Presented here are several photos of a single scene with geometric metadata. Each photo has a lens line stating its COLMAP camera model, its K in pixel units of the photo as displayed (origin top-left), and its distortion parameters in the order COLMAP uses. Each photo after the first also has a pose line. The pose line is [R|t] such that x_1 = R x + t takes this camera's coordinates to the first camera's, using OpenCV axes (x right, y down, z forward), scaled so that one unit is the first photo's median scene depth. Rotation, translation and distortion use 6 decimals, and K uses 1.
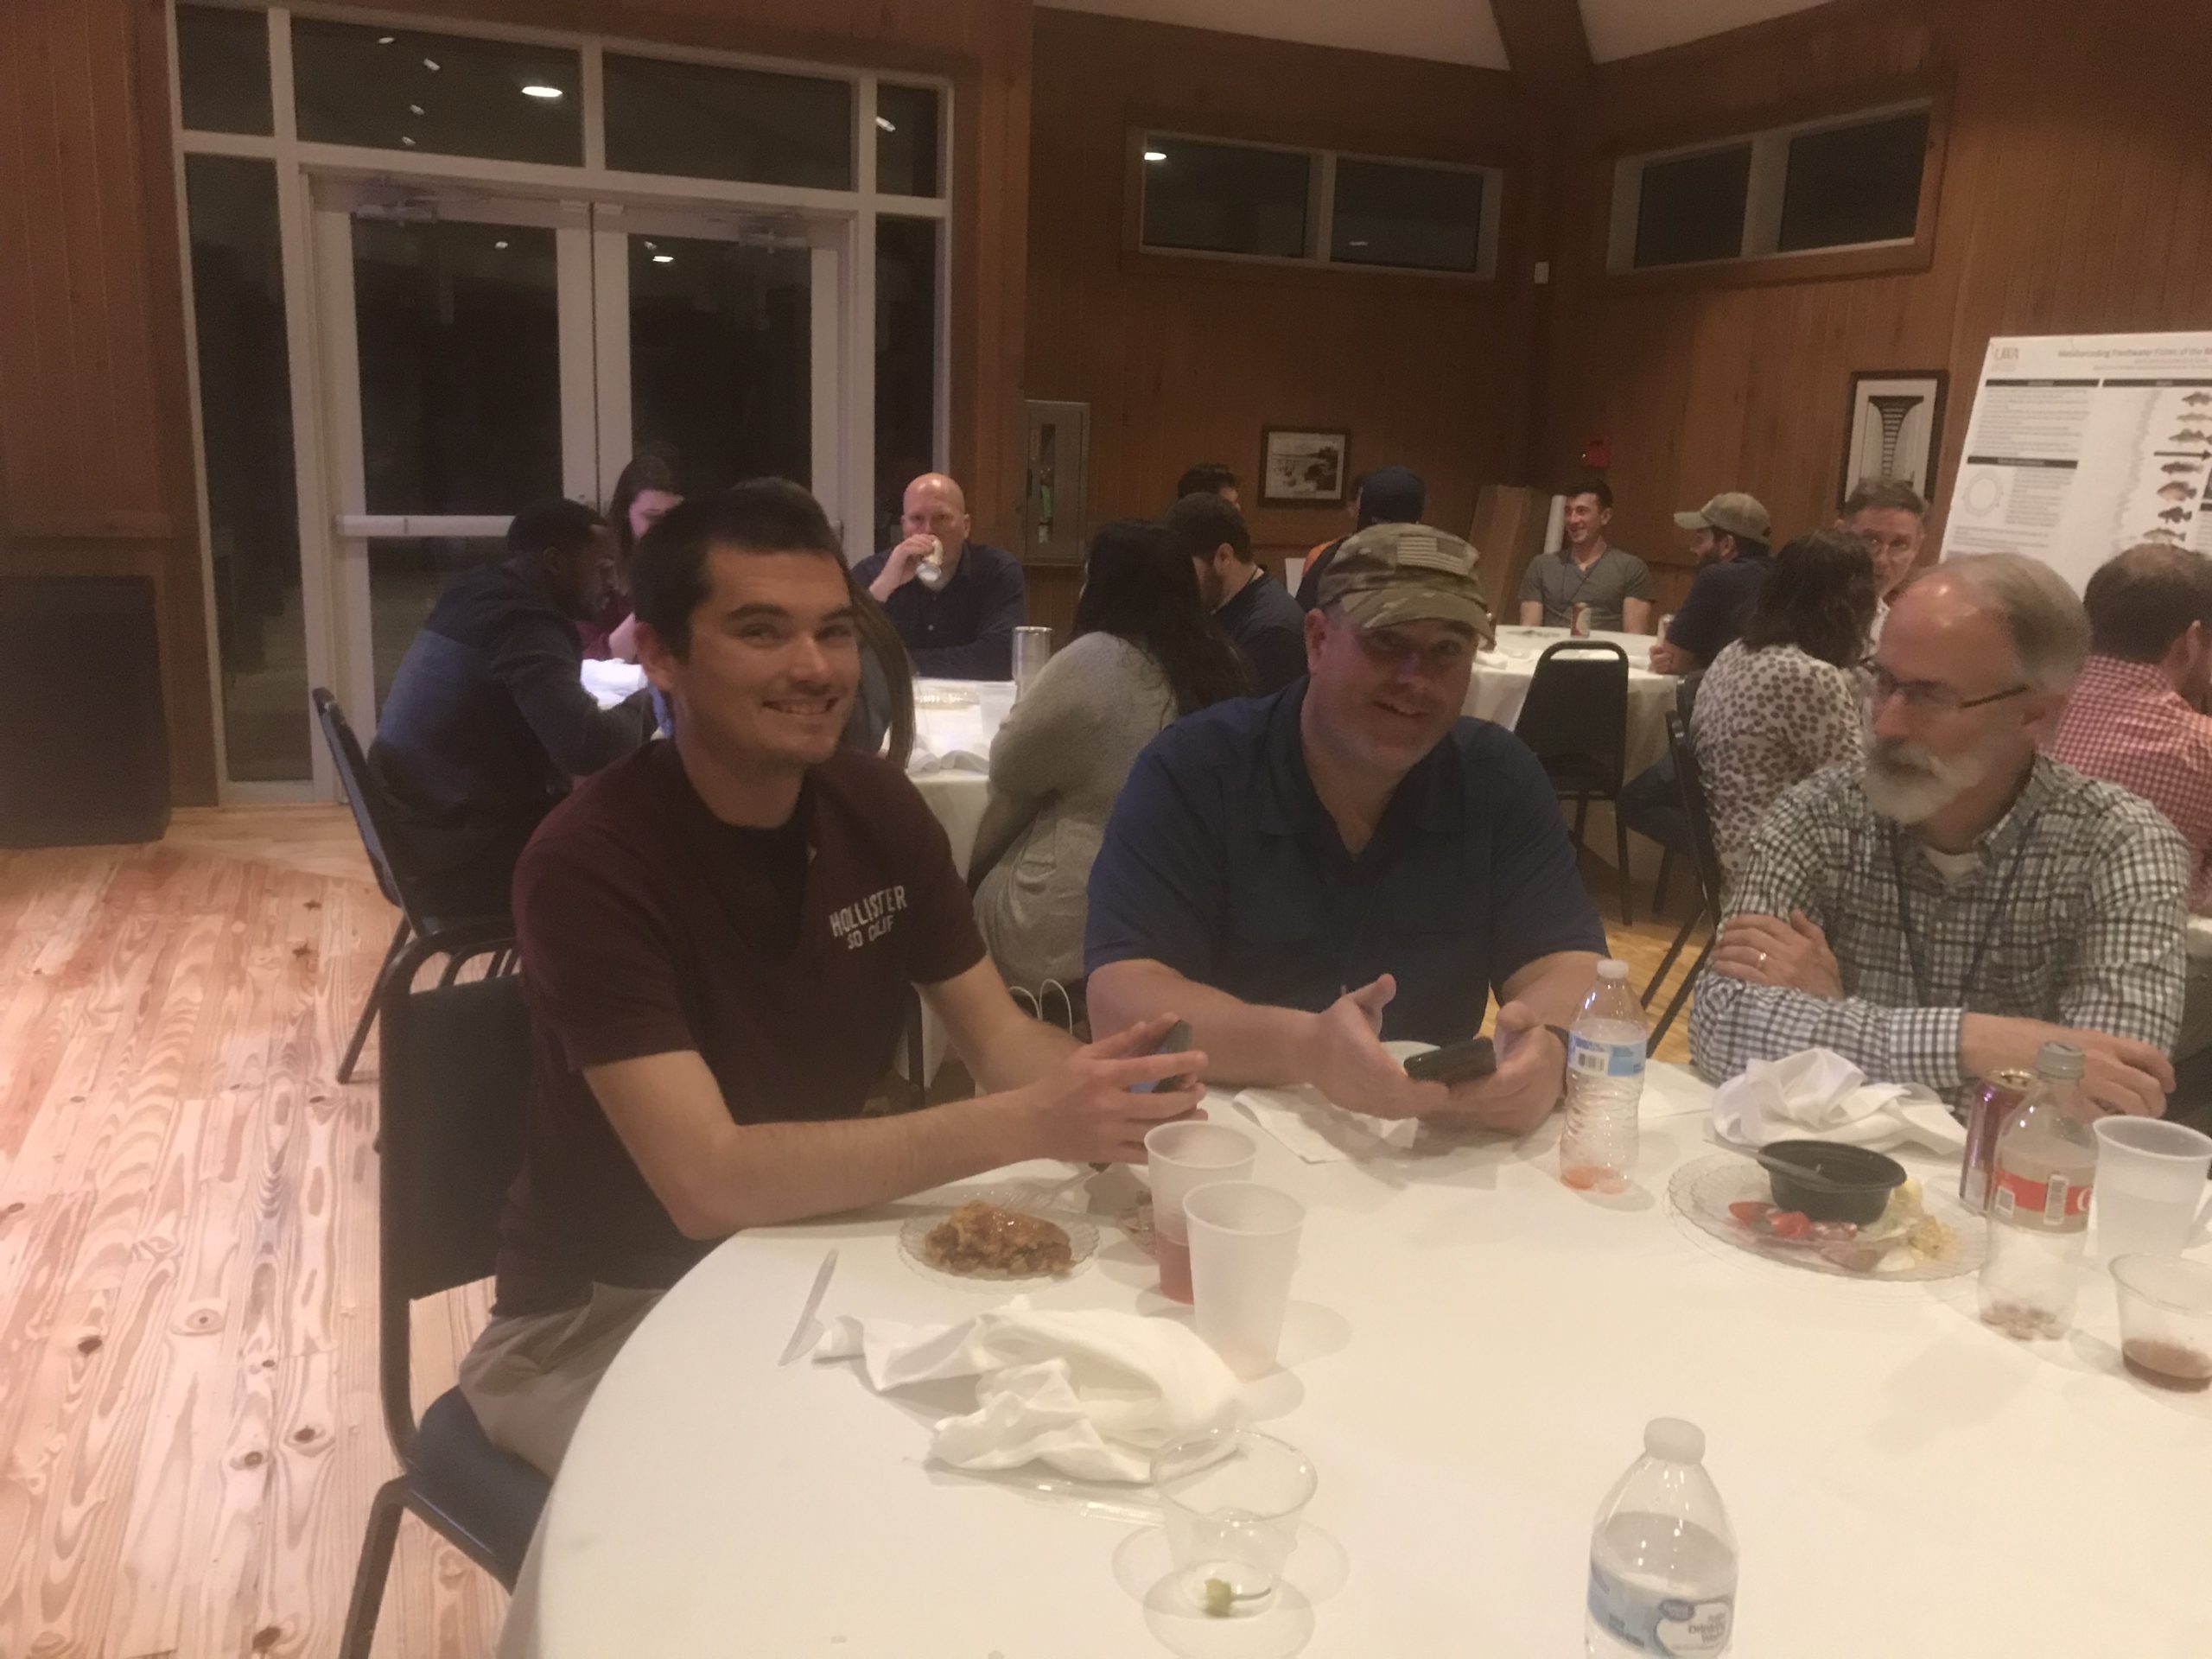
lens RADIAL K [[1806.7, 0, 1102.3], [0, 1806.7, 822.1], [0, 0, 1]] dist [0.005779, 0.011304]
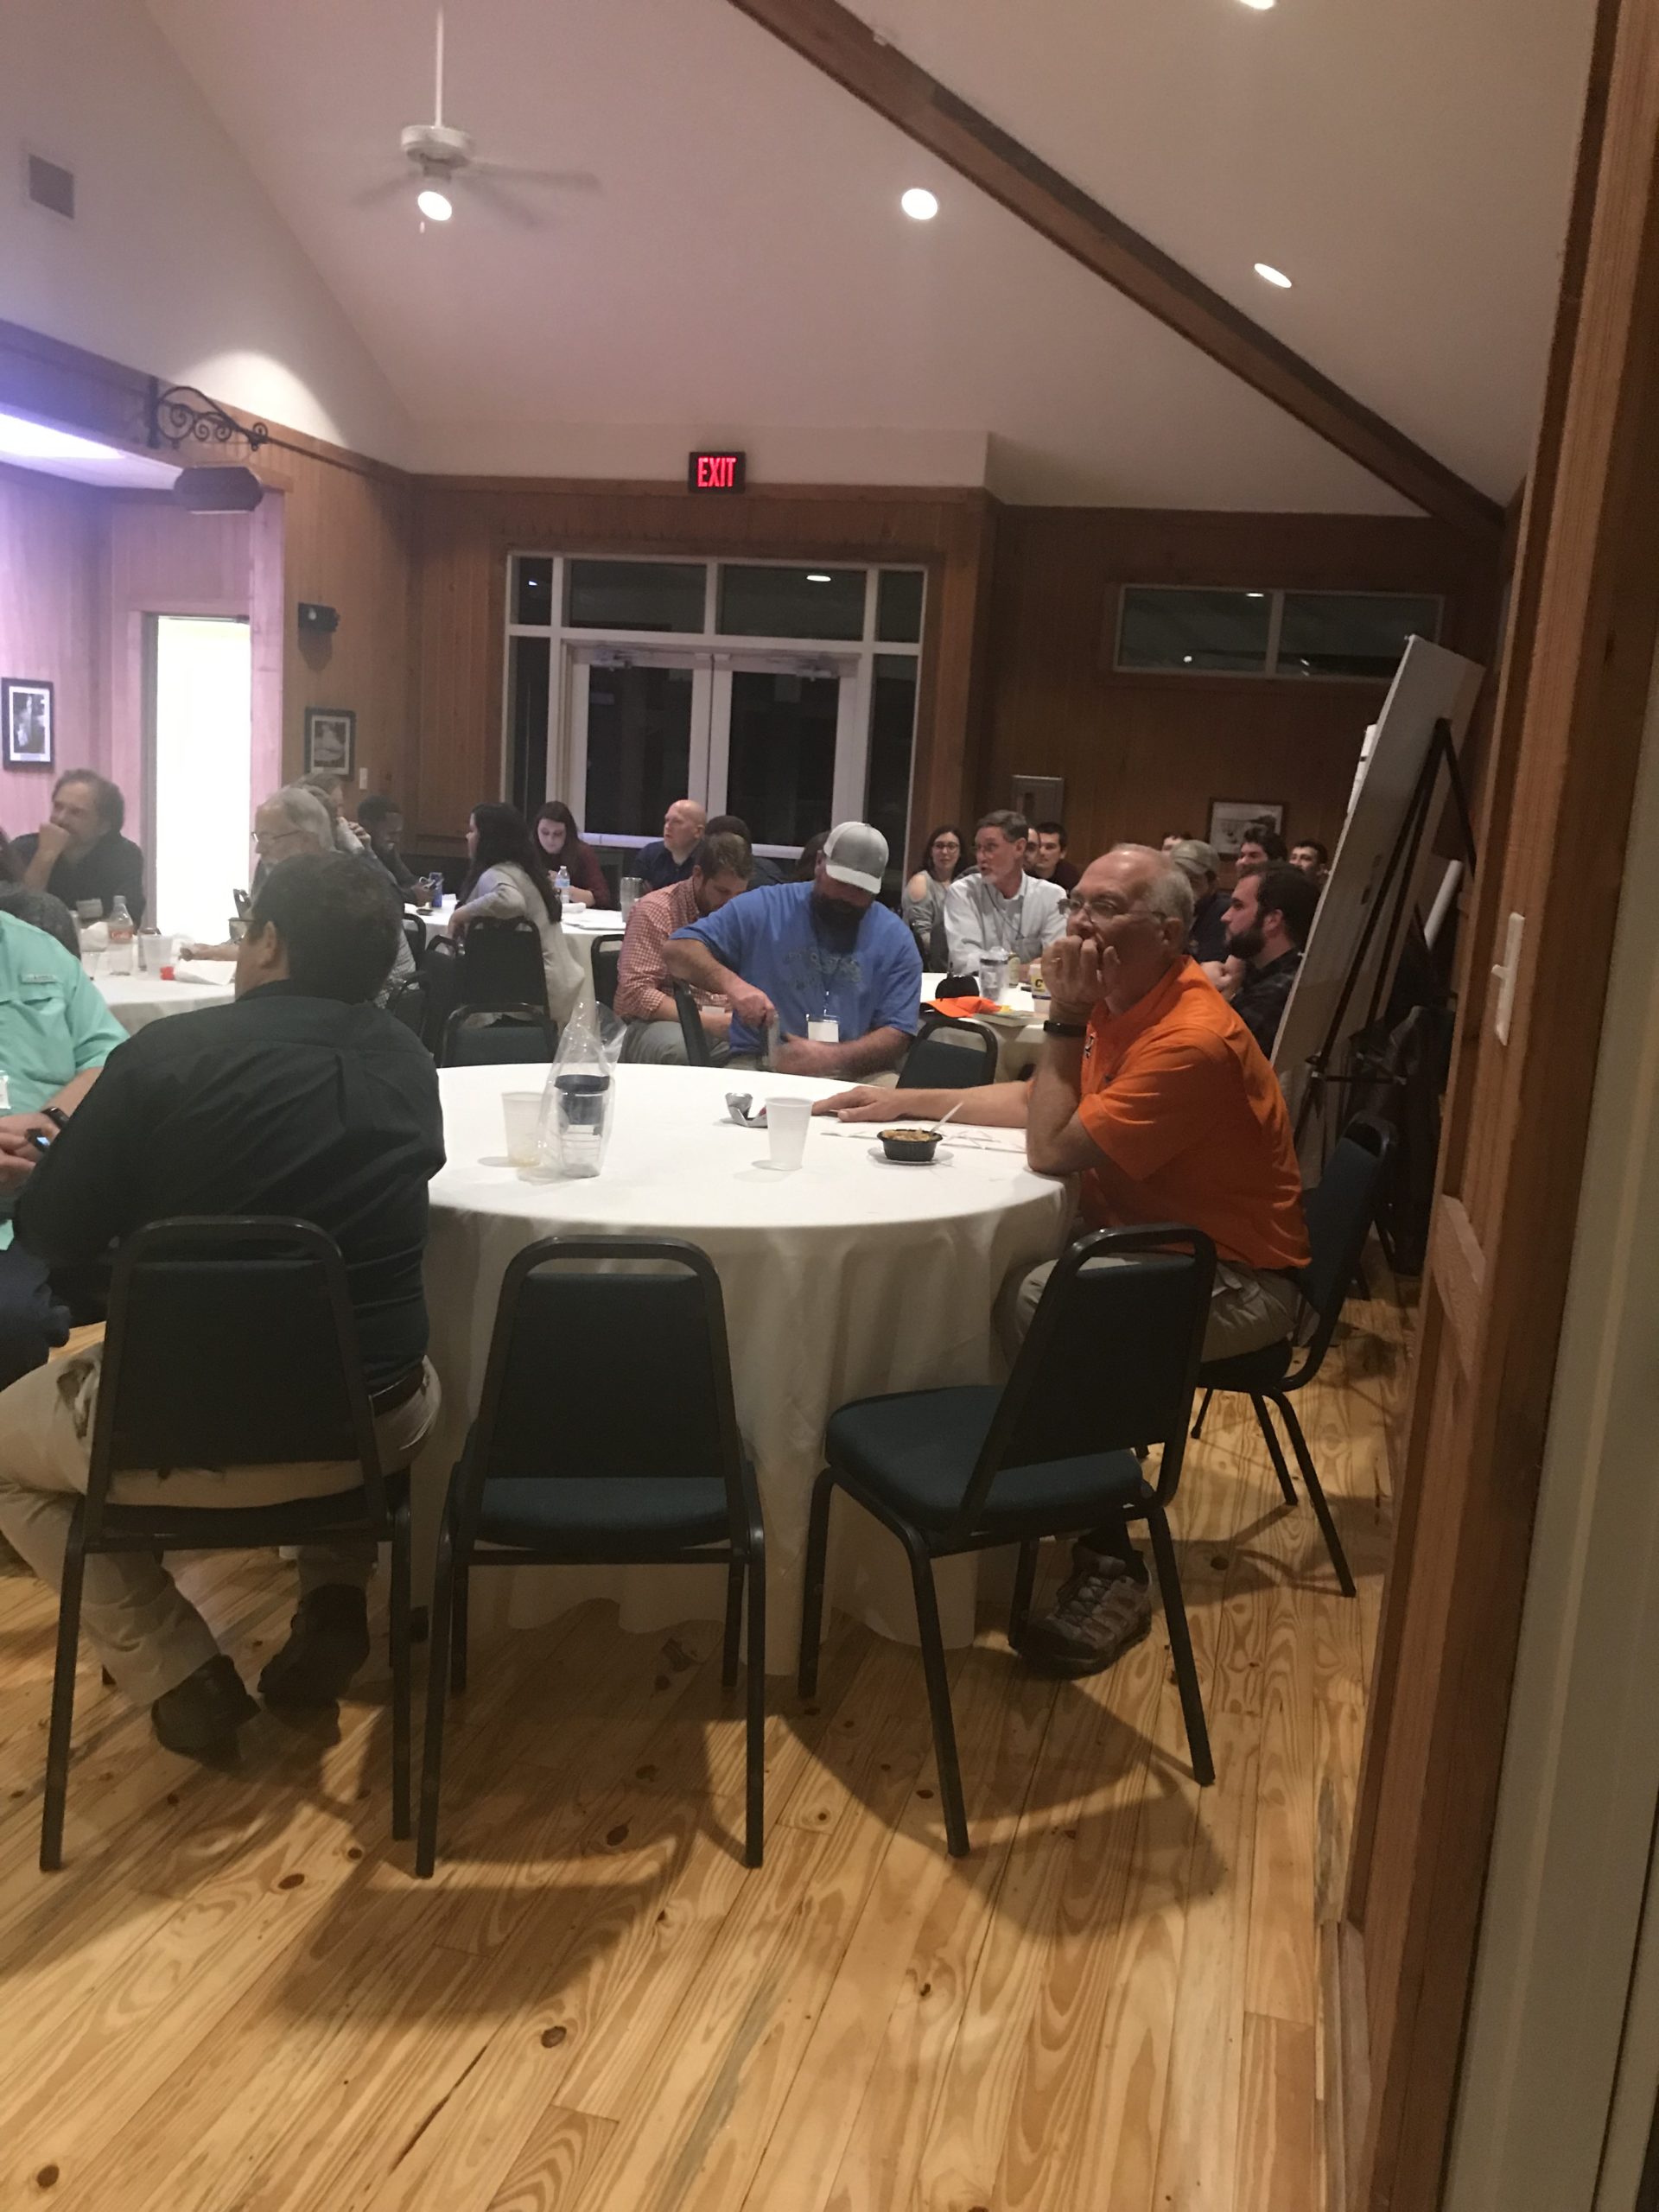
lens RADIAL K [[1811.6, 0, 836.5], [0, 1811.6, 1105.4], [0, 0, 1]] dist [0.056184, -0.064765]
pose [[0.808177, 0.111894, -0.578213, 1.584499], [-0.151239, 0.988292, -0.020138, 0.167872], [0.569190, 0.103724, 0.815638, -0.507569]]
